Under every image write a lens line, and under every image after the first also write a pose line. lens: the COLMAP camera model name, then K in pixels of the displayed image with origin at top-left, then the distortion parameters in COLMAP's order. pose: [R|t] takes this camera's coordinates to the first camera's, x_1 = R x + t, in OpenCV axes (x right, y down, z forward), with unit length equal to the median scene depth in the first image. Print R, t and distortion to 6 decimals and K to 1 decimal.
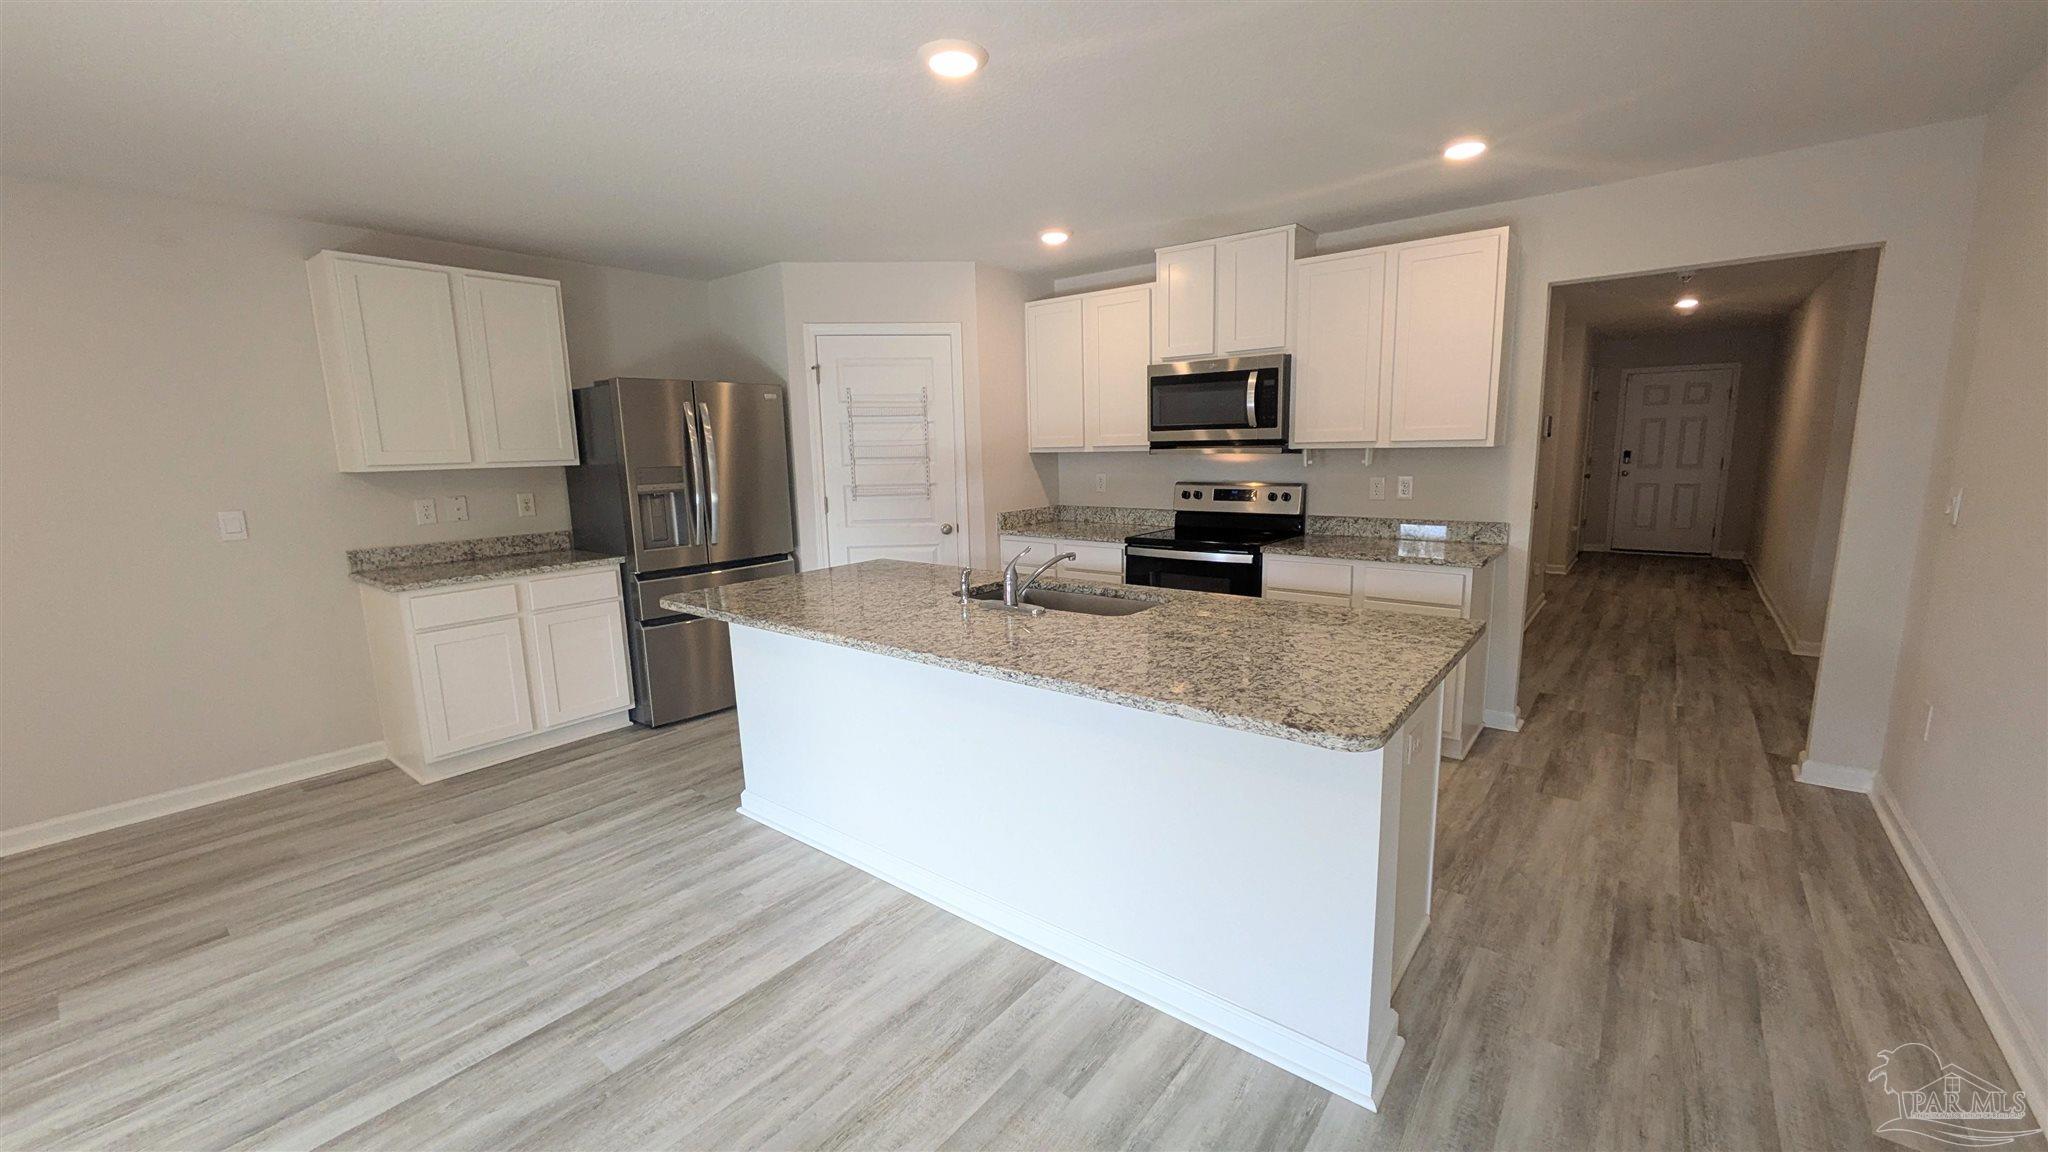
lens RADIAL K [[804.6, 0, 1031.2], [0, 804.6, 579.0], [0, 0, 1]] dist [-0.002365, 0.000111]
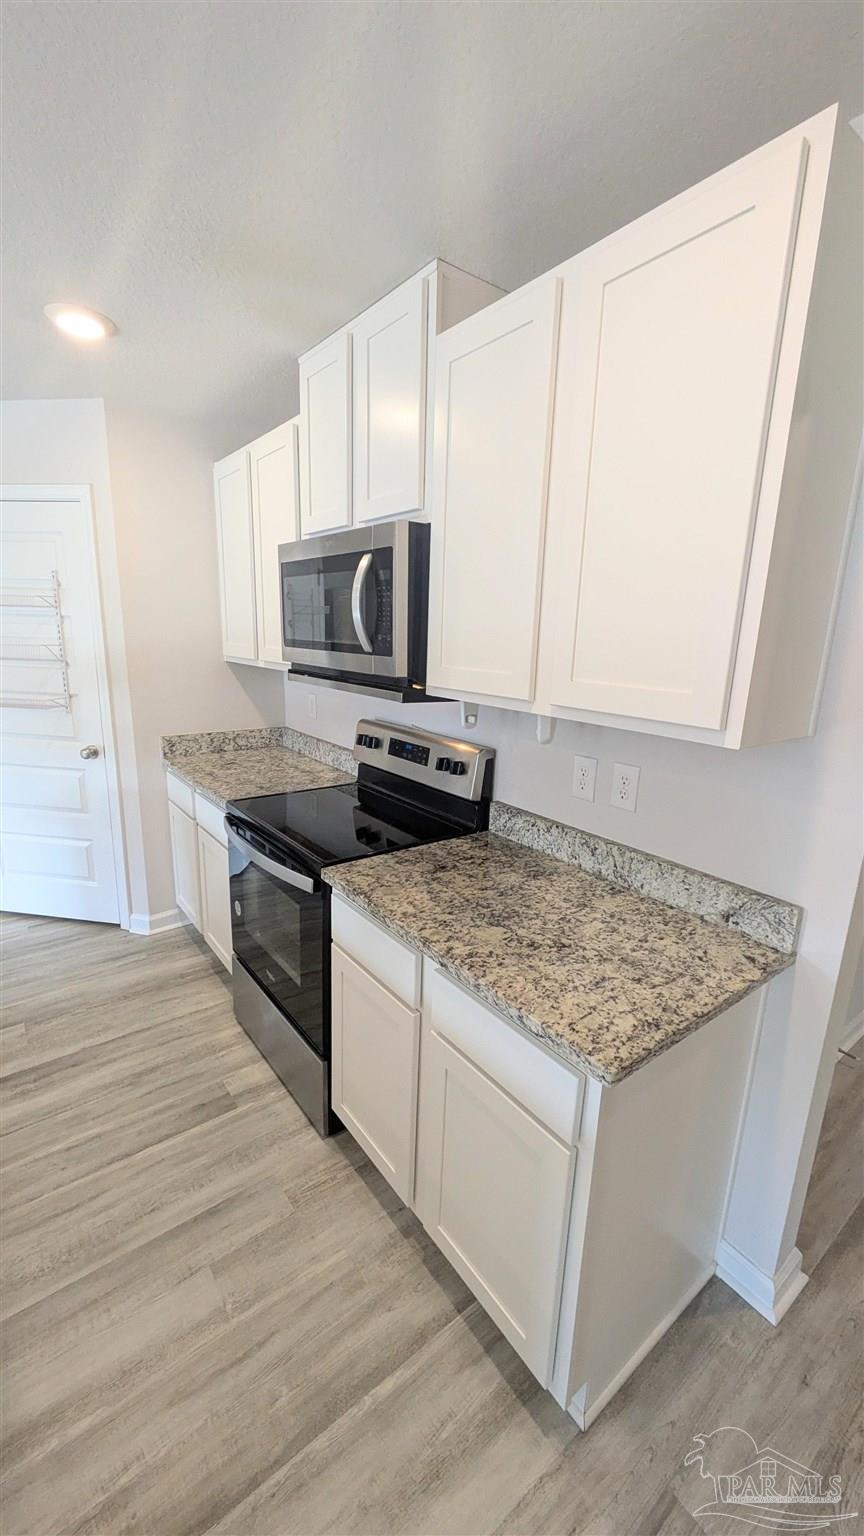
lens RADIAL K [[602.7, 0, 432.3], [0, 602.7, 773.6], [0, 0, 1]] dist [-0.001138, 0.003516]
pose [[0.966708, 0.110081, -0.230994, 0.499712], [-0.095045, 0.992623, 0.075276, -0.161440], [0.237576, -0.050815, 0.970039, 0.677637]]
